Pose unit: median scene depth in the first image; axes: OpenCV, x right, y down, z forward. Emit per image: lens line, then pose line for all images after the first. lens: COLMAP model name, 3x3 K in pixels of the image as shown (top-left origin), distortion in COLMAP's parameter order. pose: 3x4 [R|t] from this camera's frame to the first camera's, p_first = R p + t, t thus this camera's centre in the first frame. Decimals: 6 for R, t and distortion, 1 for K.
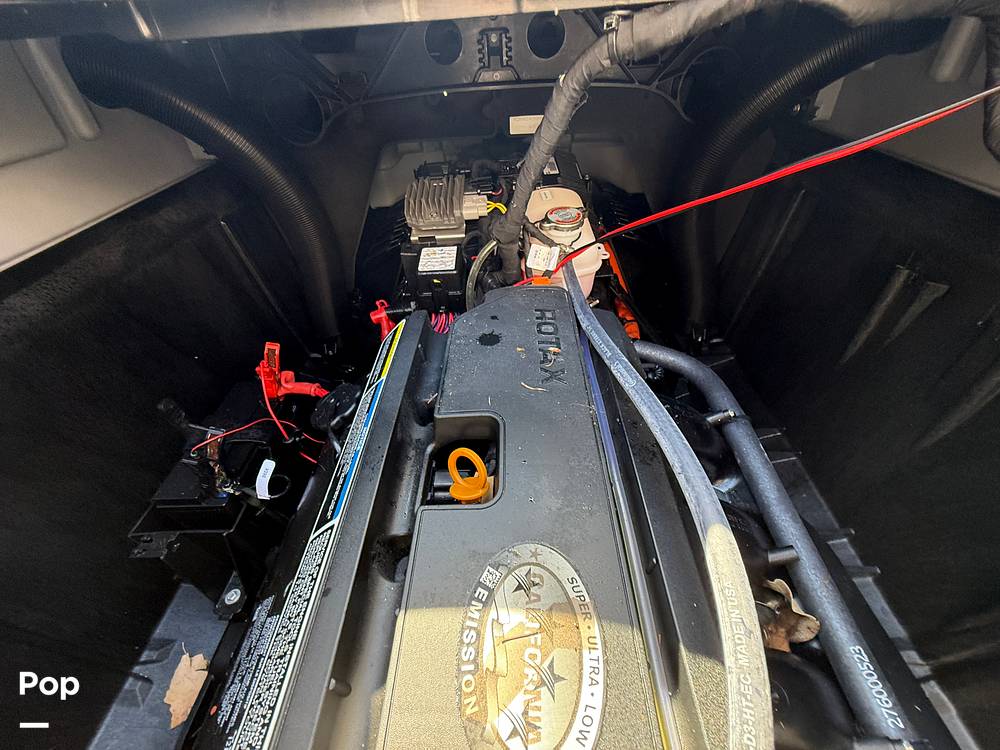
lens RADIAL K [[400.7, 0, 503.3], [0, 400.7, 375.3], [0, 0, 1]] dist [-0.000417, -0.000297]
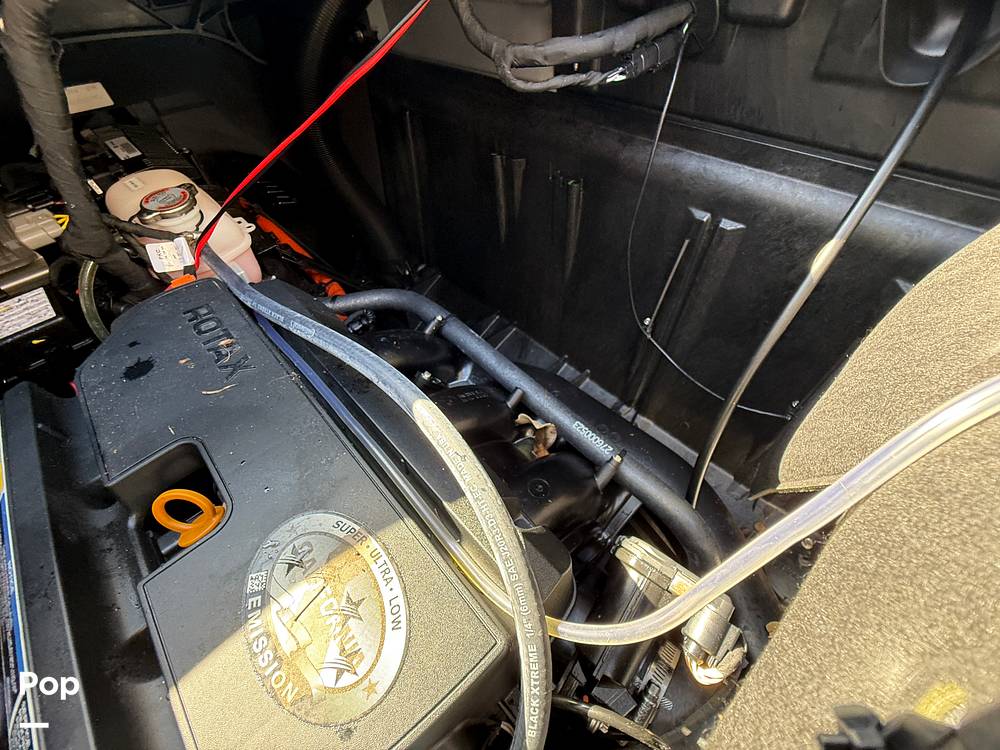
lens RADIAL K [[400.7, 0, 501.8], [0, 400.7, 374.7], [0, 0, 1]] dist [-0.000417, -0.000297]
pose [[0.720033, -0.516361, 0.463598, 0.085389], [0.473629, 0.853947, 0.215524, 0.069918], [-0.507176, 0.064389, 0.859434, -0.054545]]
